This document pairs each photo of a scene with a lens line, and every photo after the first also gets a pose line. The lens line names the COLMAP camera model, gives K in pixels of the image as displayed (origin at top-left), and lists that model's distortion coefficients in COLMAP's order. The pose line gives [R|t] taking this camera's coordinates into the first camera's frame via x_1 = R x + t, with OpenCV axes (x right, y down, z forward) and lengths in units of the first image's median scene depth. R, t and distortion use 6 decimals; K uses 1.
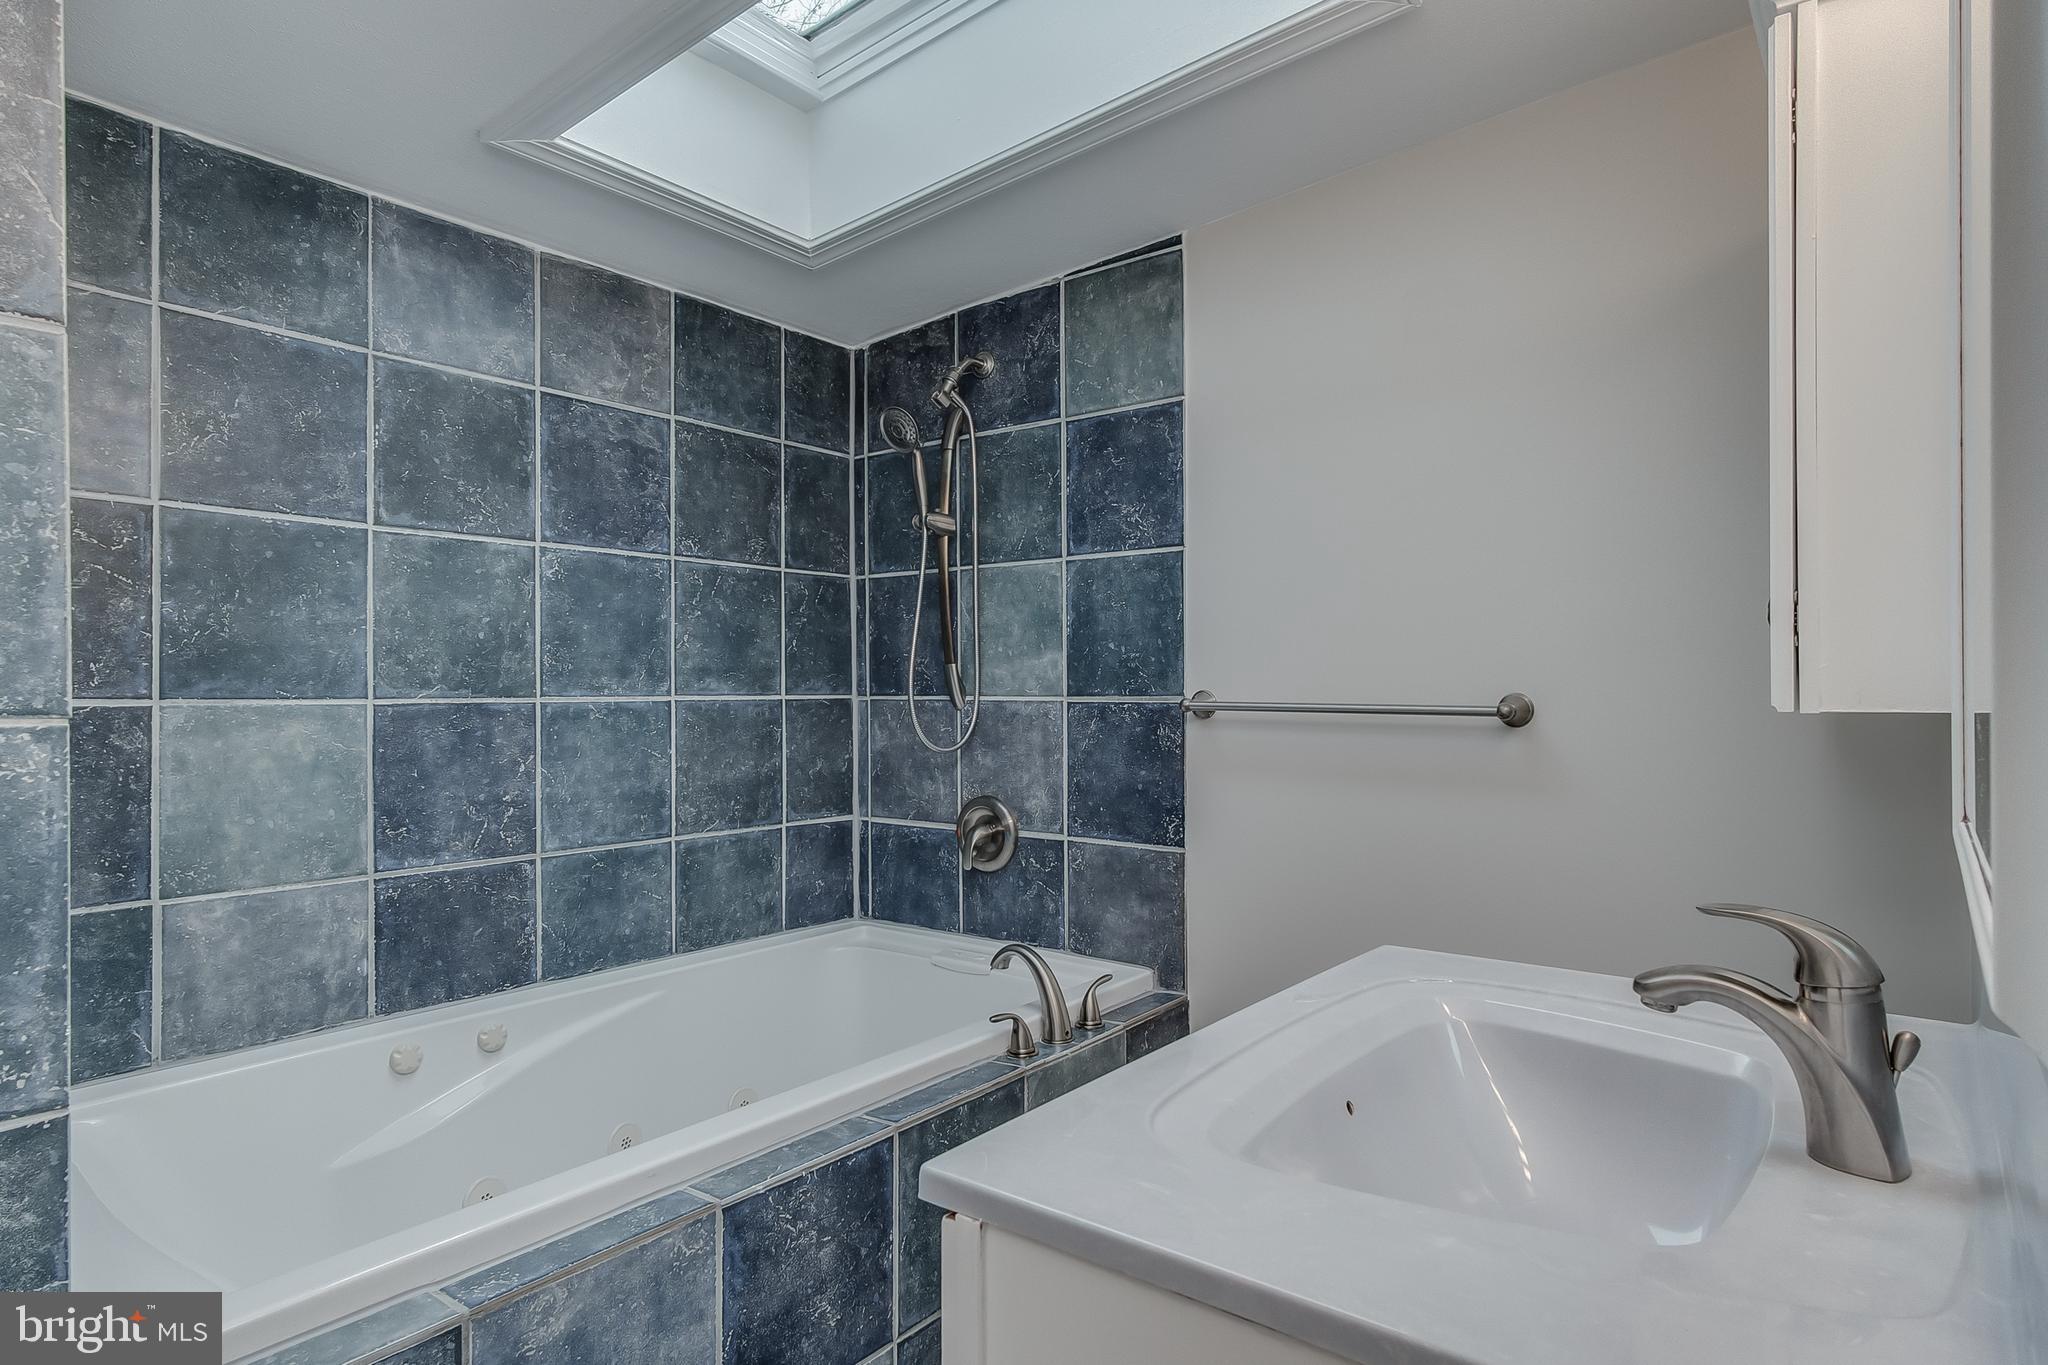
lens RADIAL K [[1128.5, 0, 1033.8], [0, 1128.5, 646.0], [0, 0, 1]] dist [0.010514, -0.000531]
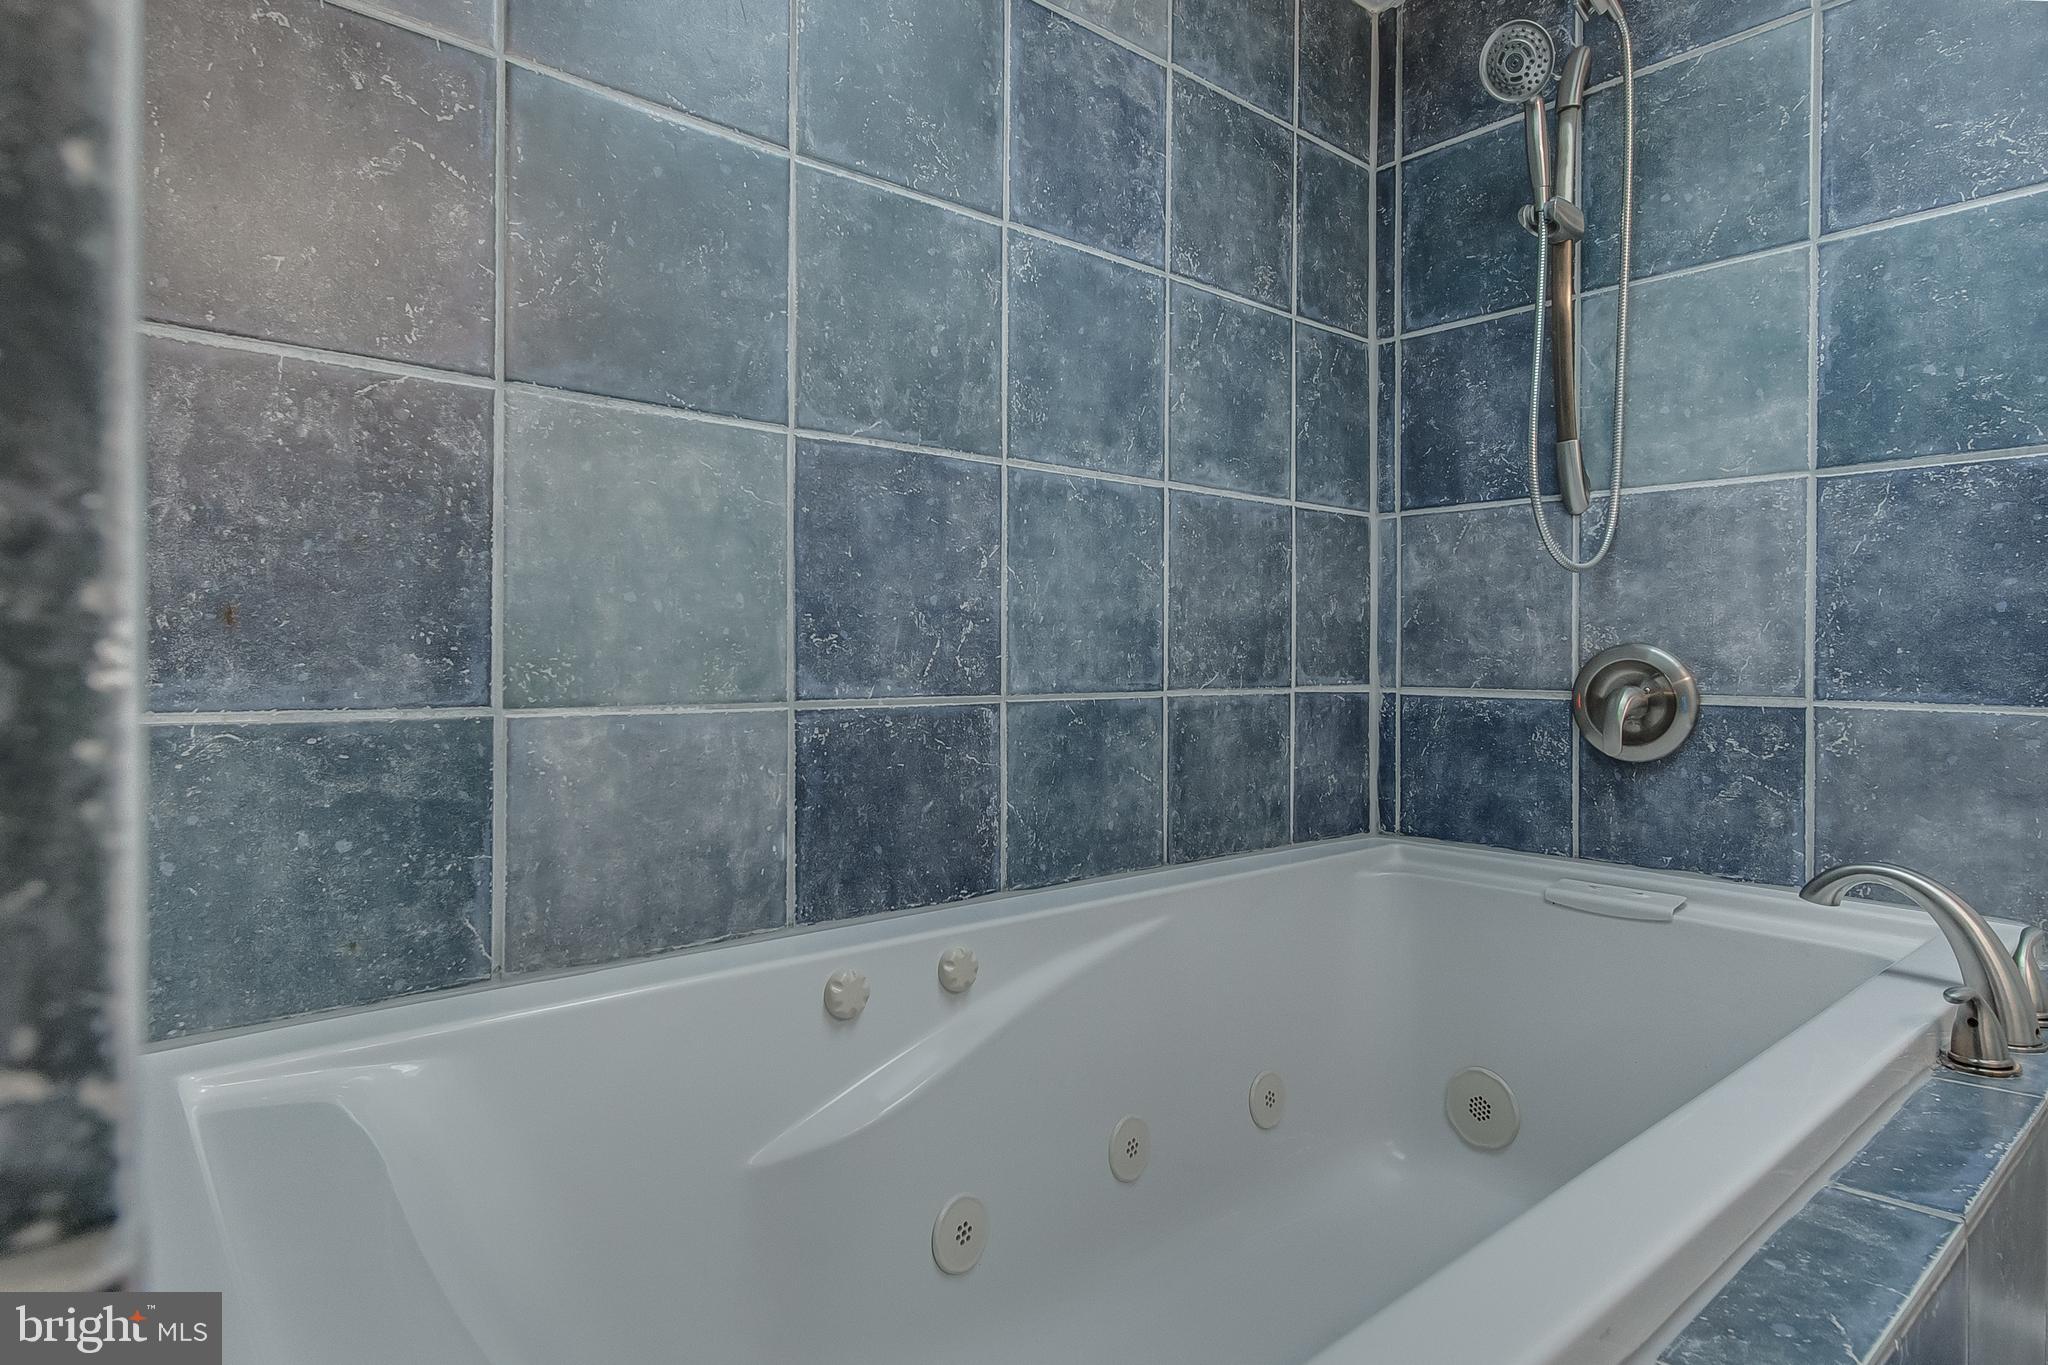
lens RADIAL K [[1079.4, 0, 1025.1], [0, 1079.4, 618.3], [0, 0, 1]] dist [0.007099, -0.000009]
pose [[0.982675, 0.000292, -0.185336, -0.291340], [-0.001819, 0.999966, -0.008072, 0.135317], [0.185327, 0.008269, 0.982642, 0.361944]]
